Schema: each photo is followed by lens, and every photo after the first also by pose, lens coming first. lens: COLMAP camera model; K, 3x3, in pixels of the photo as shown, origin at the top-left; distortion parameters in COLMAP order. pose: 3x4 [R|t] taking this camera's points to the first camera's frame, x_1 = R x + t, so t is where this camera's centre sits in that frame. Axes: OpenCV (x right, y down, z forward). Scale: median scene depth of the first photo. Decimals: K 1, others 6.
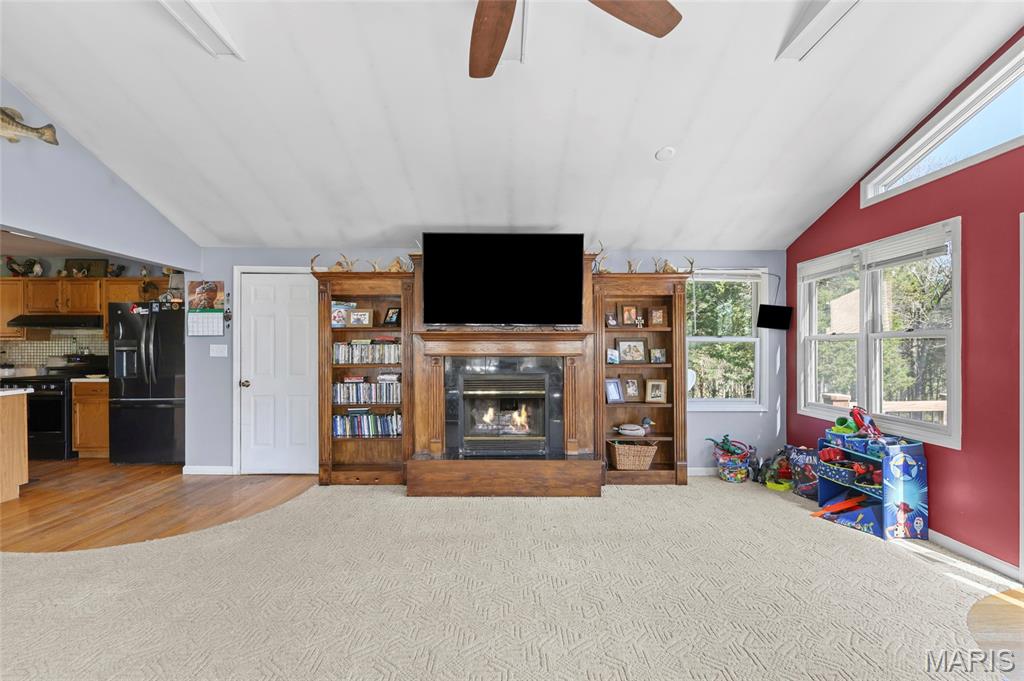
lens RADIAL K [[445.2, 0, 513.4], [0, 445.2, 348.6], [0, 0, 1]] dist [0.001508, 0.000192]
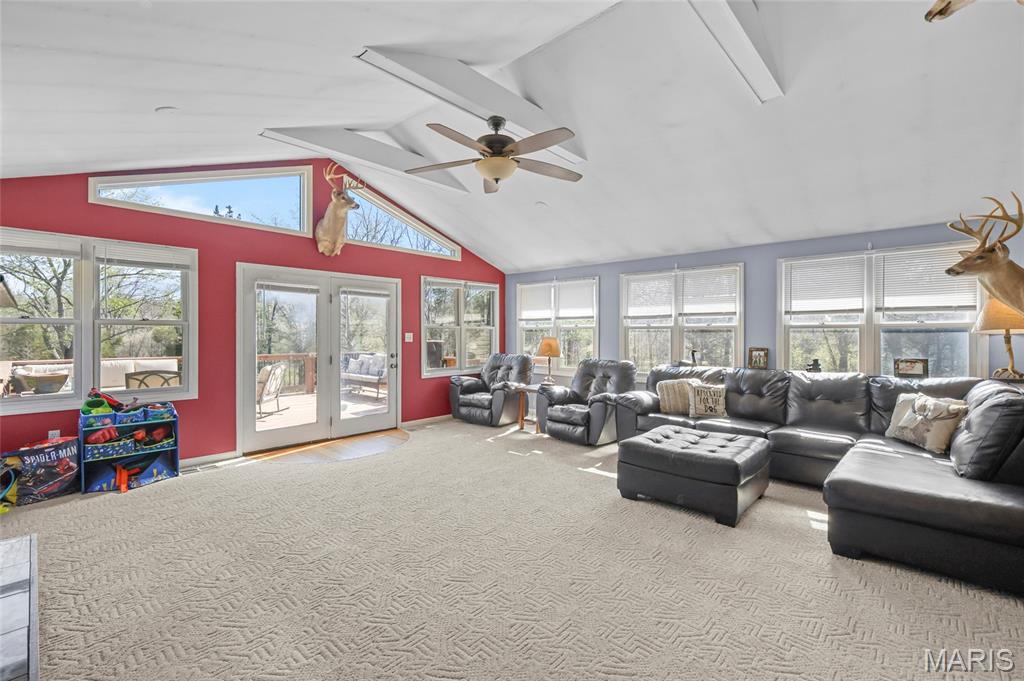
lens RADIAL K [[446.2, 0, 512.2], [0, 446.2, 338.1], [0, 0, 1]] dist [0.001450, 0.000266]
pose [[-0.723829, -0.010282, 0.689903, -0.562442], [-0.001266, 0.999907, 0.013573, -0.004272], [-0.689978, 0.008951, -0.723775, 0.878398]]
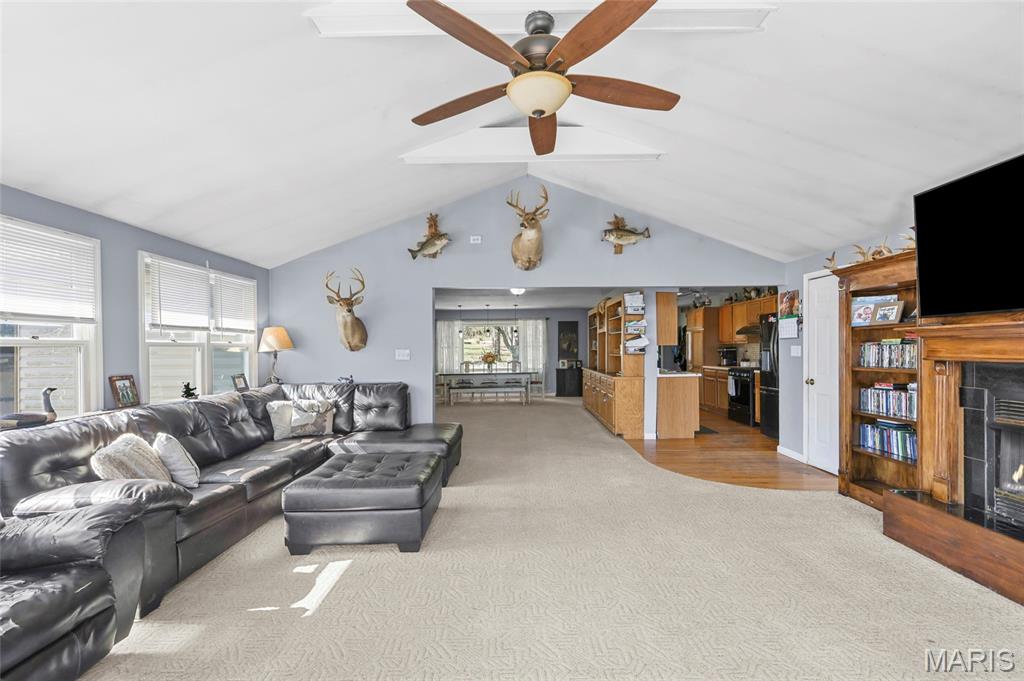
lens RADIAL K [[449.9, 0, 512.4], [0, 449.9, 354.7], [0, 0, 1]] dist [0.001137, 0.000117]
pose [[-0.021779, 0.012825, -0.999681, 0.518850], [0.006078, 0.999901, 0.012695, -0.005540], [0.999744, -0.005800, -0.021855, 0.308905]]
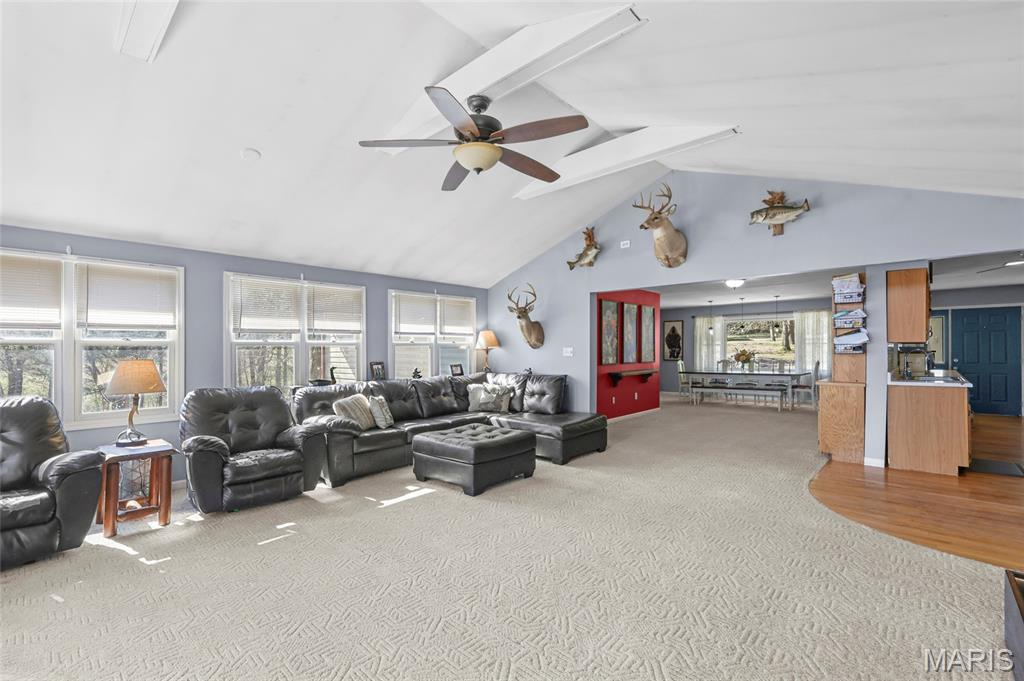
lens RADIAL K [[445.2, 0, 513.4], [0, 445.2, 348.6], [0, 0, 1]] dist [0.001508, 0.000192]
pose [[-0.683912, 0.004249, -0.729552, 0.456208], [0.004799, 0.999988, 0.001325, -0.004520], [0.729549, -0.002594, -0.683924, 0.829848]]
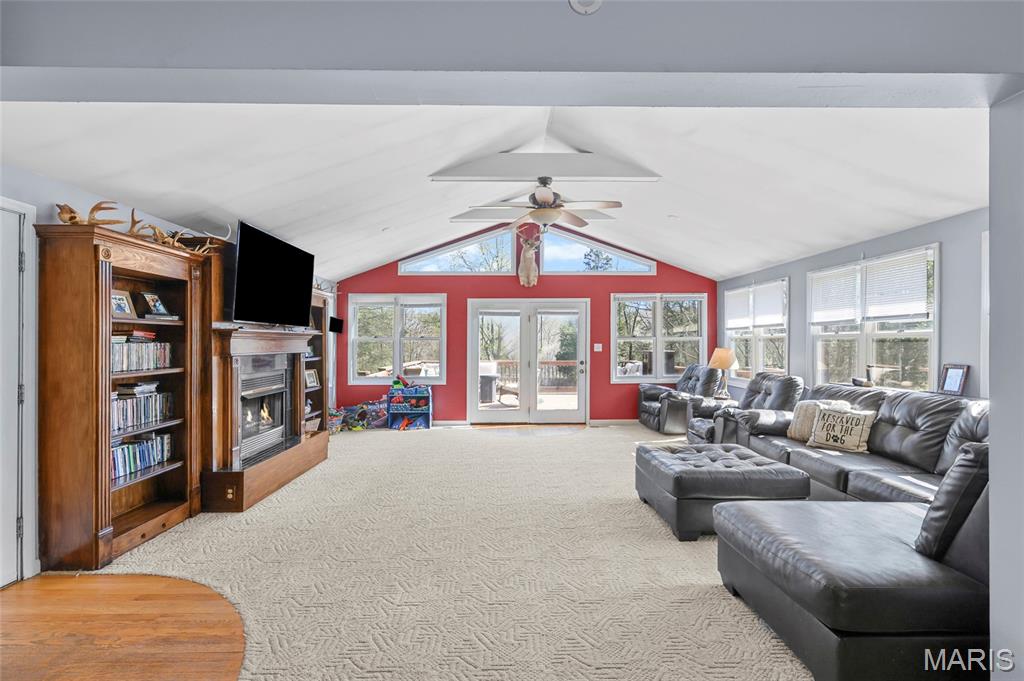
lens RADIAL K [[454.3, 0, 510.0], [0, 454.3, 342.3], [0, 0, 1]] dist [0.002041, 0.000316]
pose [[-0.001253, 0.001085, 0.999999, -1.027833], [0.005461, 0.999985, -0.001078, -0.006565], [-0.999984, 0.005460, -0.001258, 0.406441]]
